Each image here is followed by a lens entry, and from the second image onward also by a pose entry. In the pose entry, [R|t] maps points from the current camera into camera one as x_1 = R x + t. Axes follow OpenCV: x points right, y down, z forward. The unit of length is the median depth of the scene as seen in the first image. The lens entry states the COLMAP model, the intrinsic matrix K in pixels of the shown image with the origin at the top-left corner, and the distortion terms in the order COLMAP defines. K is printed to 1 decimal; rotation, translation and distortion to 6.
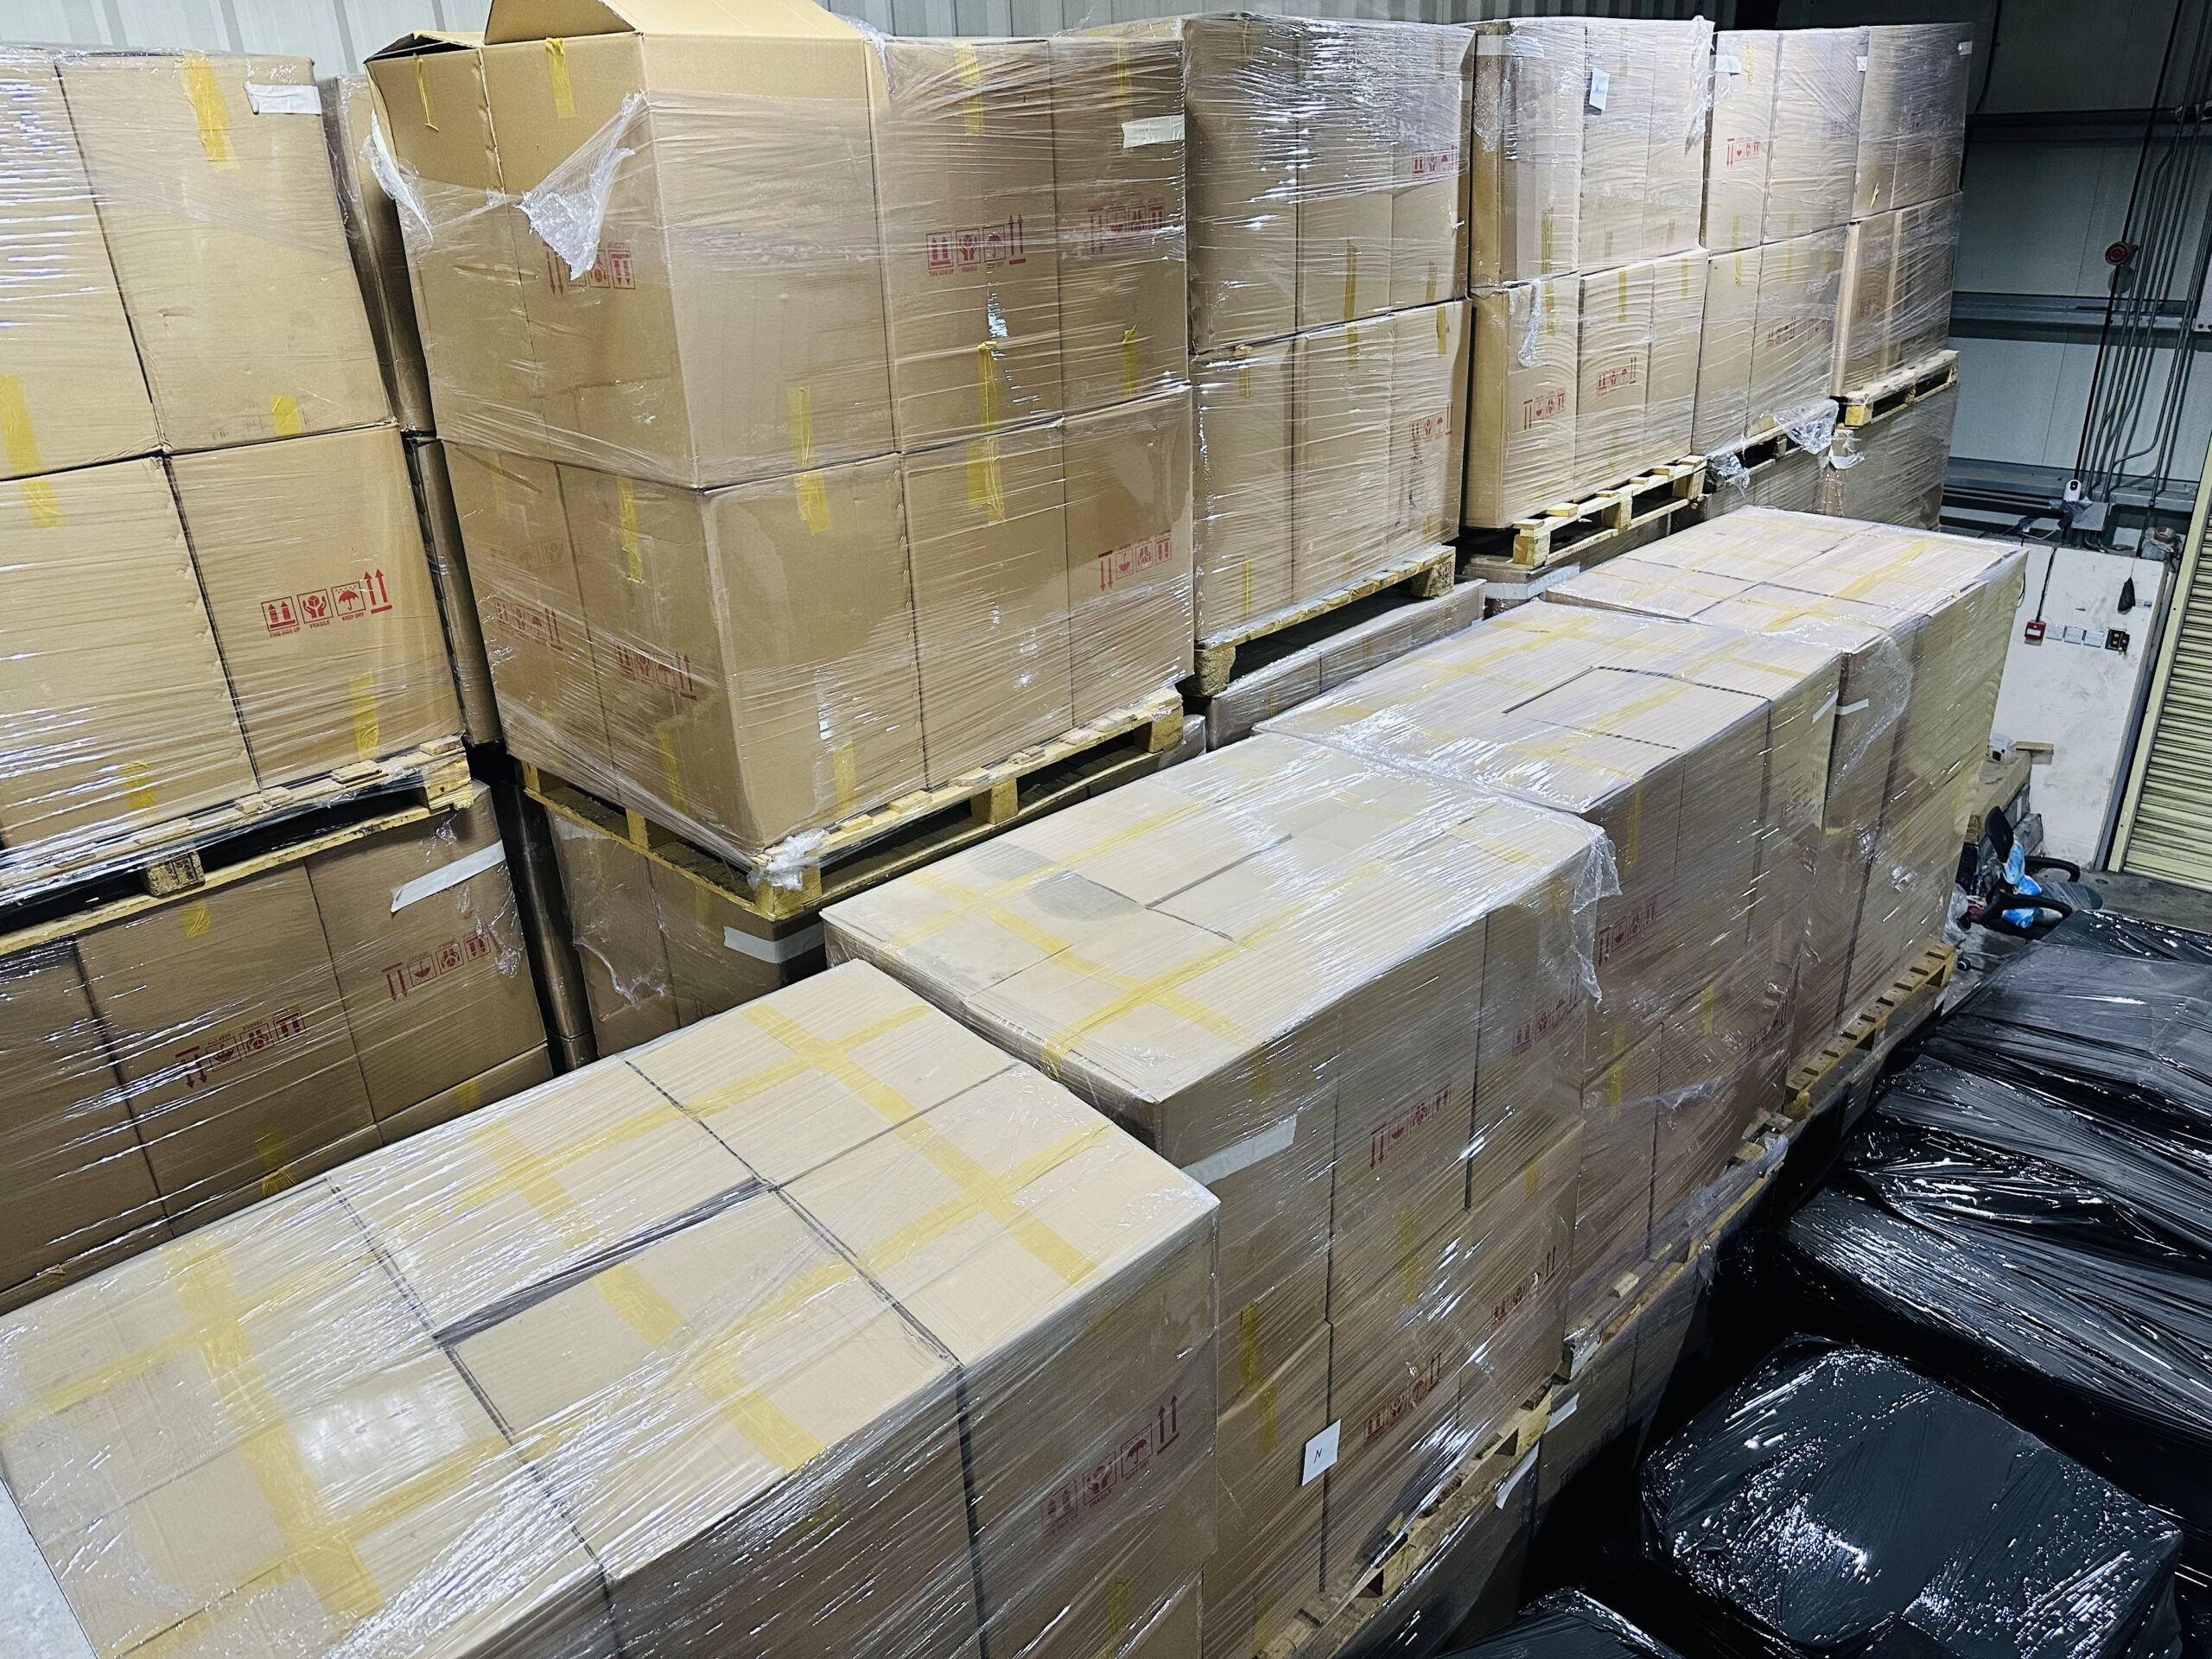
lens RADIAL K [[1613.9, 0, 1117.3], [0, 1613.9, 835.8], [0, 0, 1]] dist [0.059232, -0.066569]
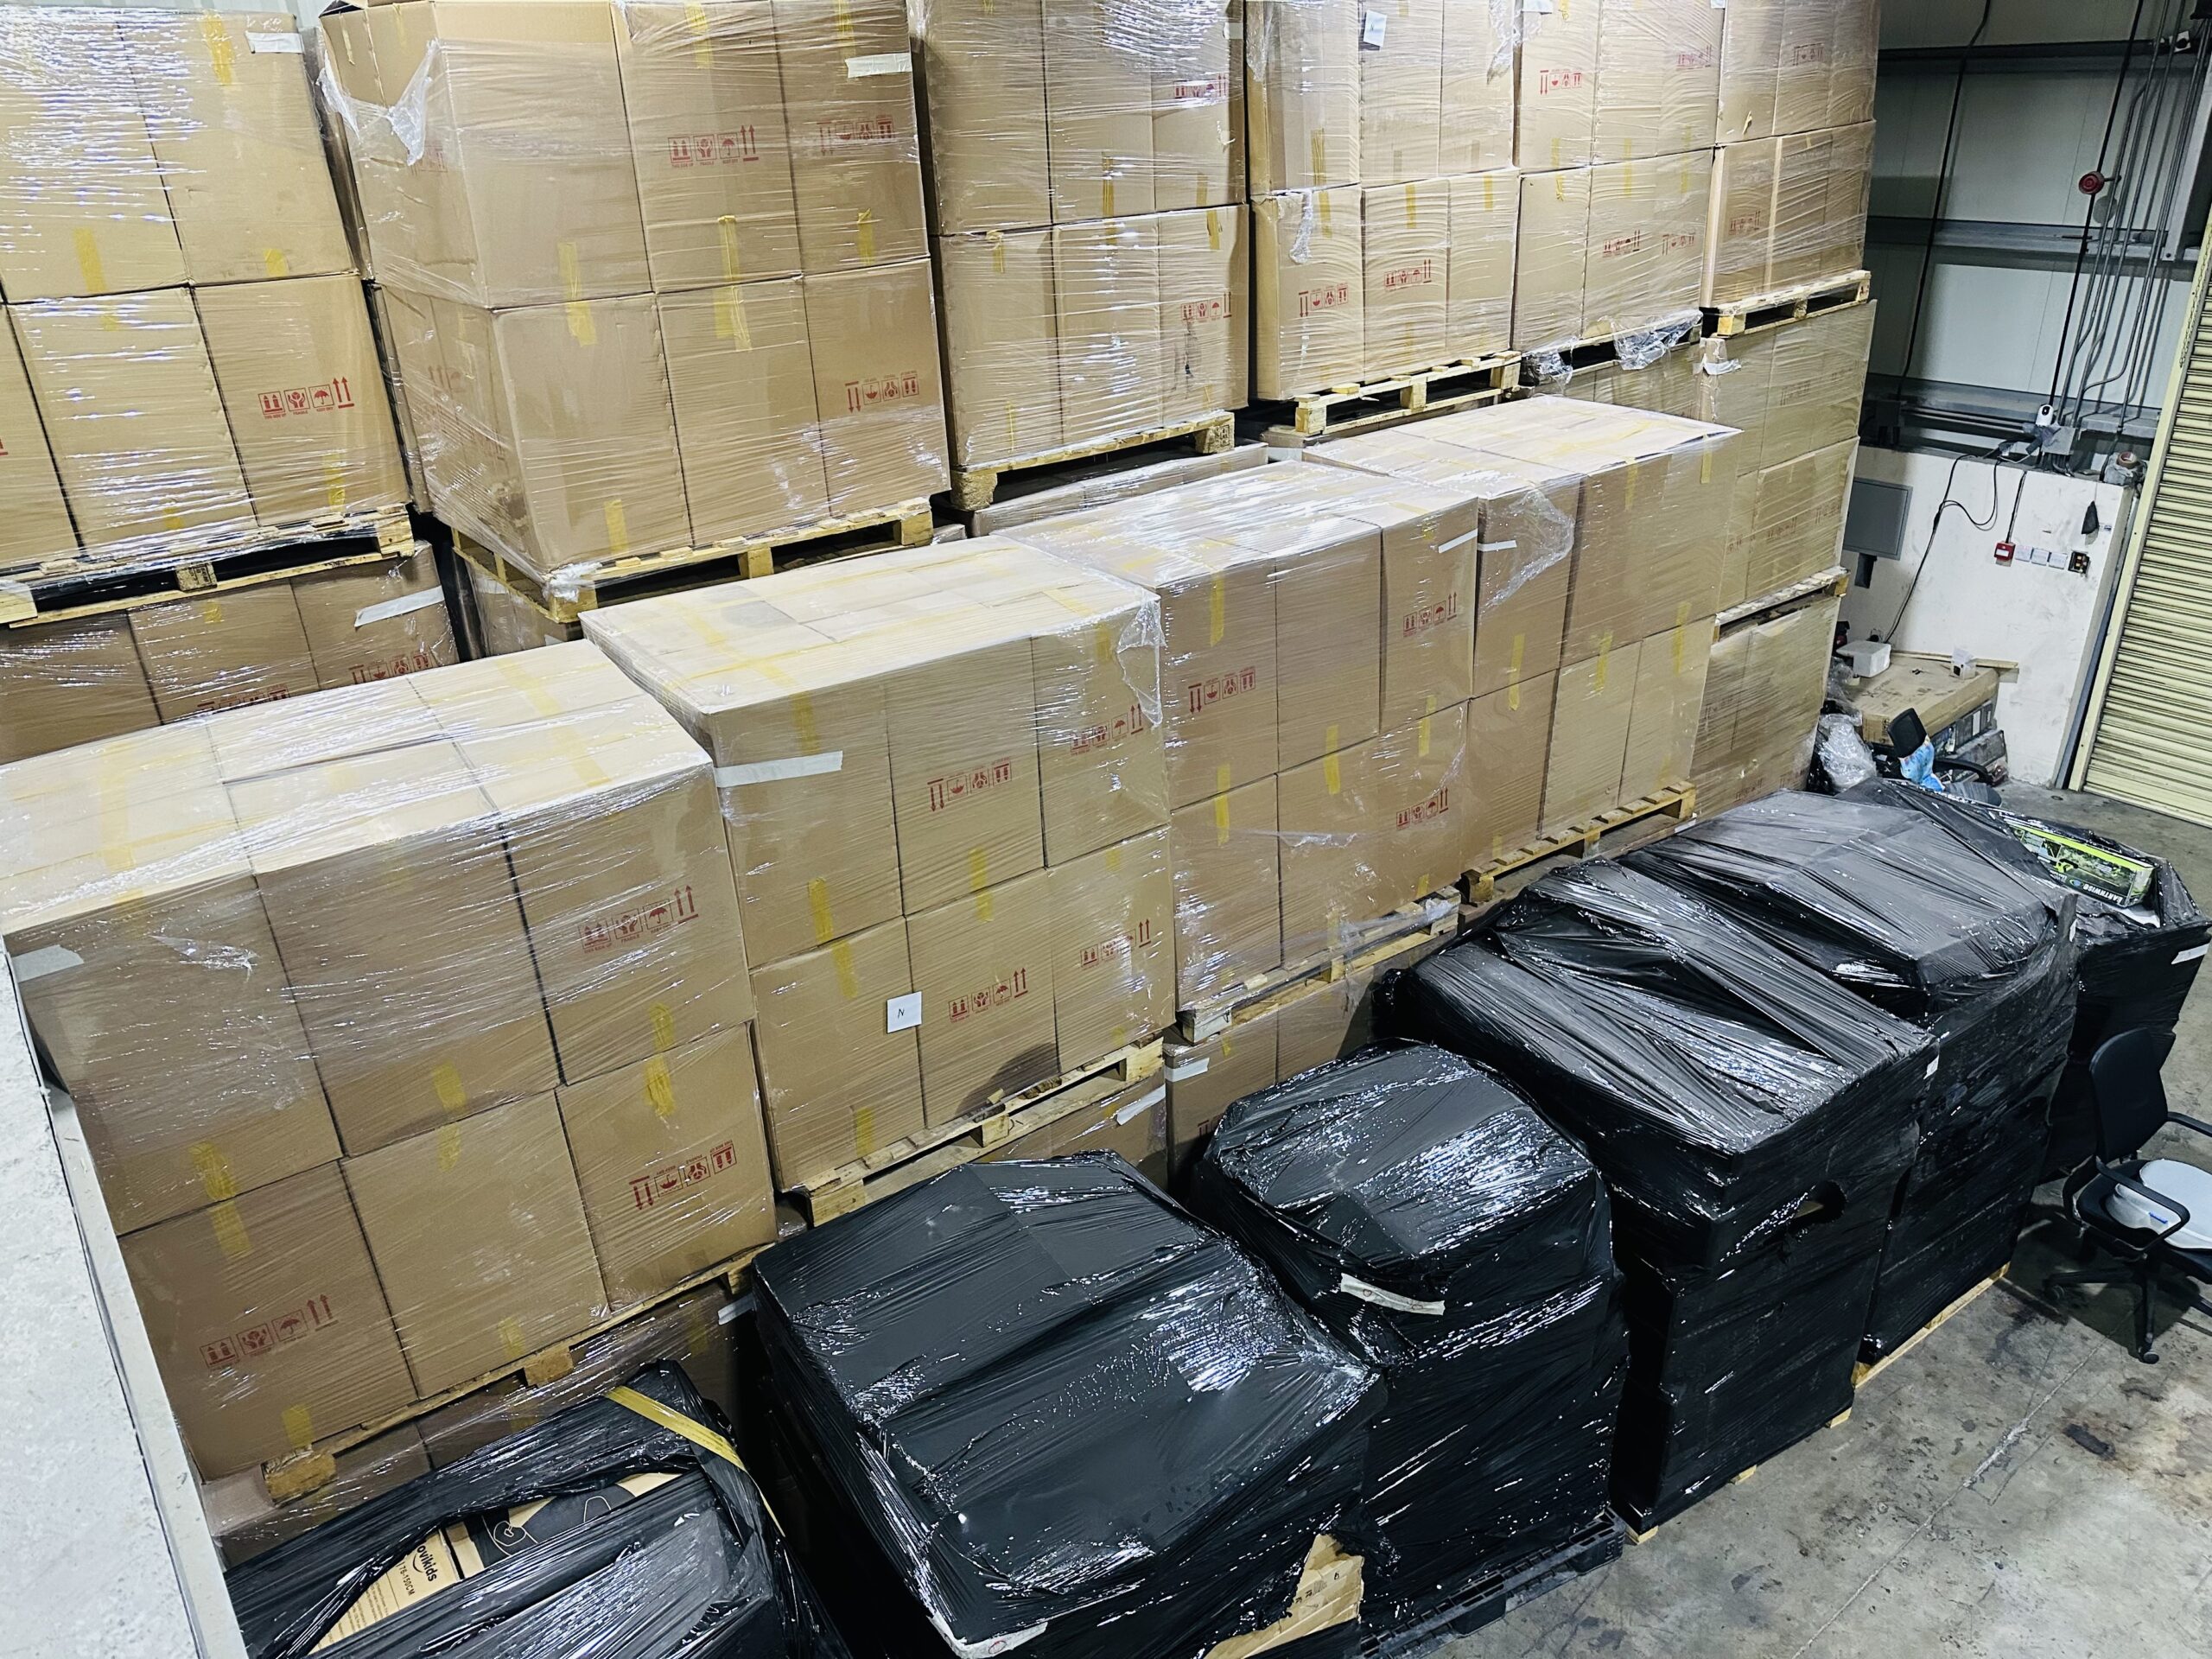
lens RADIAL K [[1613.9, 0, 1102.5], [0, 1613.9, 848.0], [0, 0, 1]] dist [0.059232, -0.066569]
pose [[0.987168, 0.070083, -0.143487, 0.378249], [-0.063740, 0.996795, 0.048339, 0.117884], [0.146415, -0.038573, 0.988471, -0.287109]]
